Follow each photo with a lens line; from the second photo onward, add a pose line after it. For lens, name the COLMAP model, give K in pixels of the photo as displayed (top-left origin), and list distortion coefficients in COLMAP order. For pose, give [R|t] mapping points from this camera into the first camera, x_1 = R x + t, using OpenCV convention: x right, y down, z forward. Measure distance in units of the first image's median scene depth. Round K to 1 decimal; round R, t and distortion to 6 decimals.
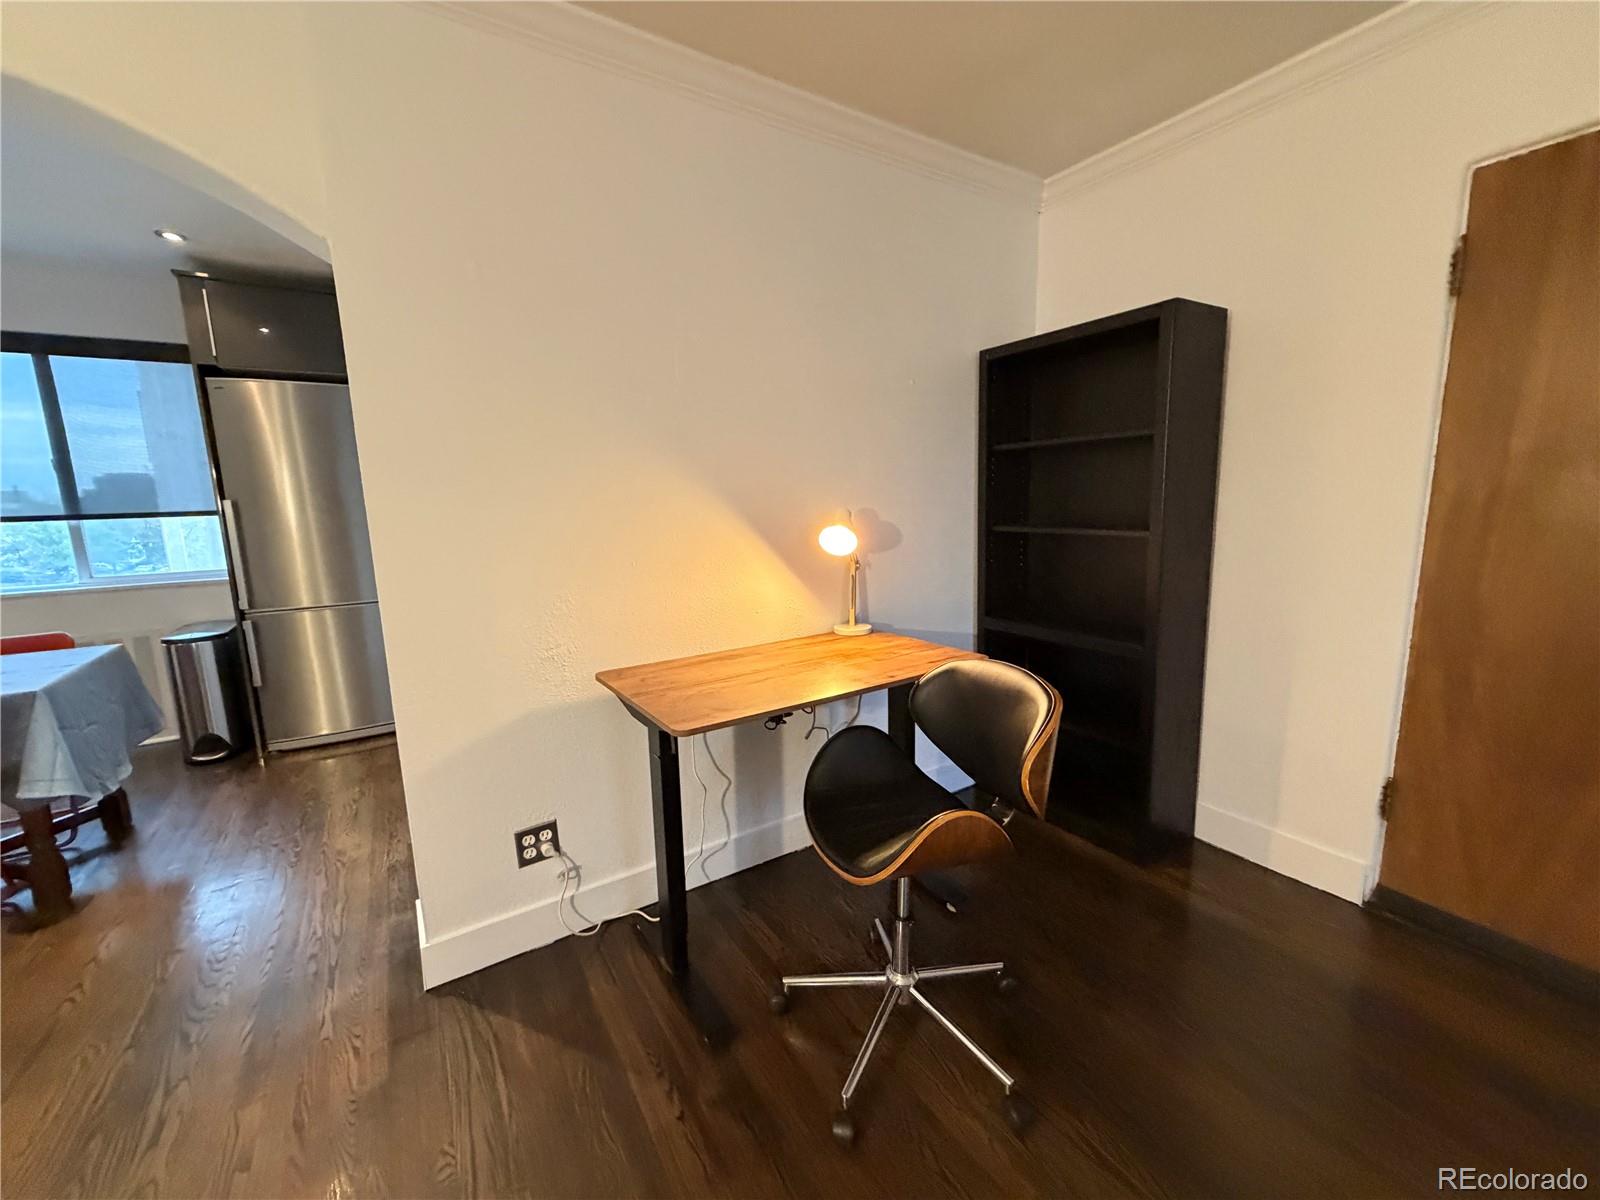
lens RADIAL K [[638.6, 0, 797.3], [0, 638.6, 597.6], [0, 0, 1]] dist [0.000348, 0.000075]
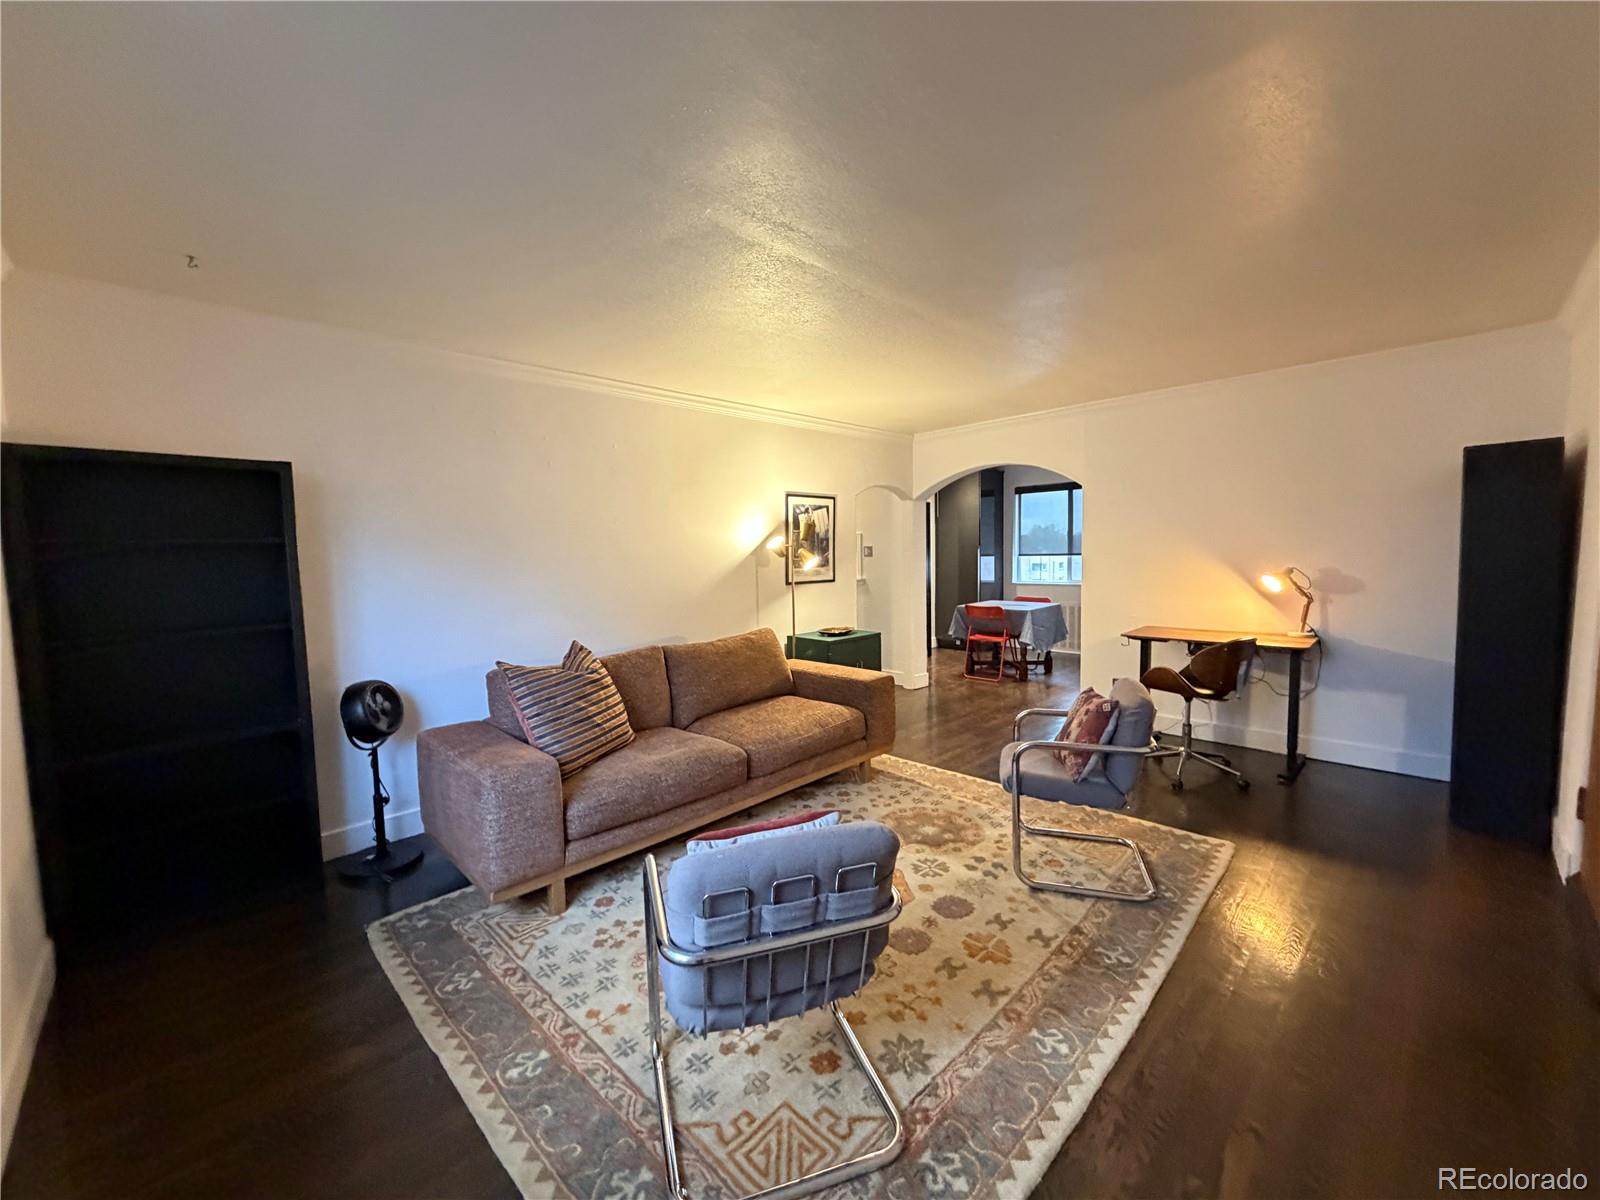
lens RADIAL K [[638.6, 0, 797.3], [0, 638.6, 597.6], [0, 0, 1]] dist [0.000348, 0.000075]
pose [[0.212594, 0.096660, -0.972348, 1.688545], [-0.140087, 0.987831, 0.067571, 0.026751], [0.967047, 0.121848, 0.223547, -0.865224]]
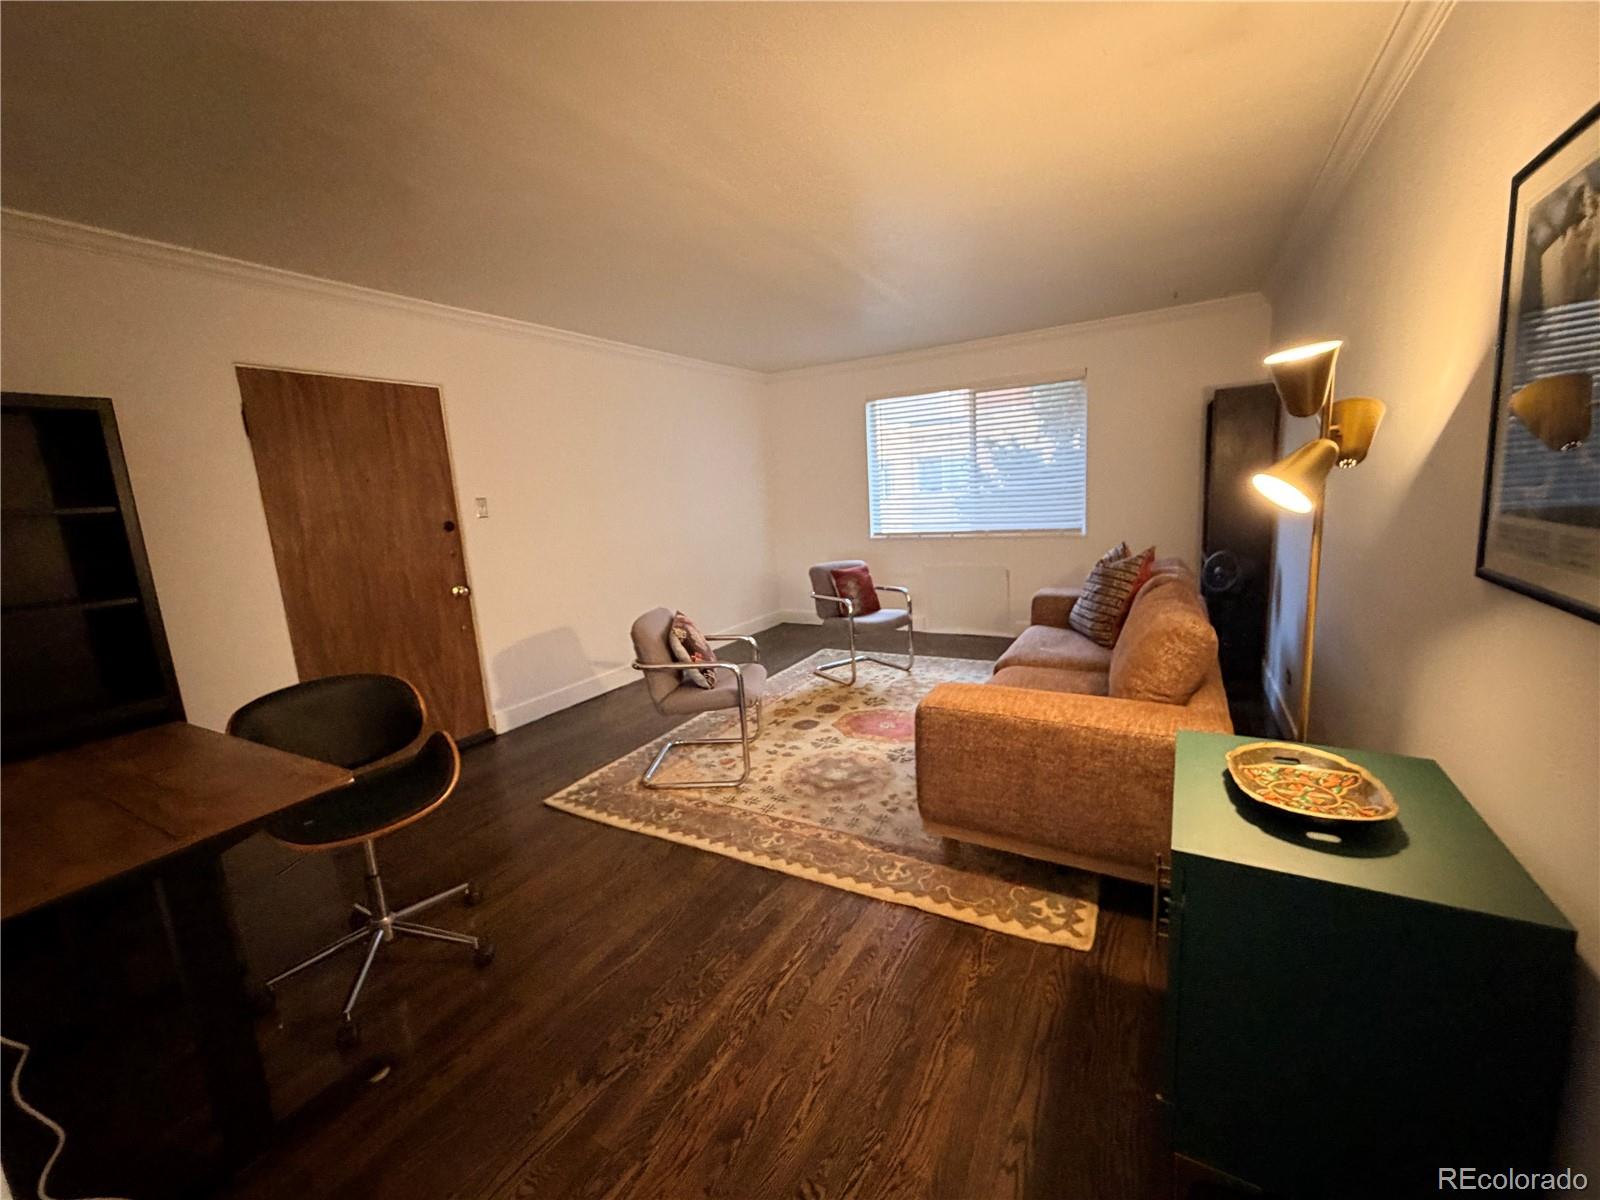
lens RADIAL K [[638.6, 0, 797.3], [0, 638.6, 597.6], [0, 0, 1]] dist [0.000348, 0.000075]
pose [[-0.462865, -0.097411, 0.881060, -0.982737], [0.212040, 0.952921, 0.216751, -0.101252], [-0.860695, 0.287147, -0.420418, 0.472532]]
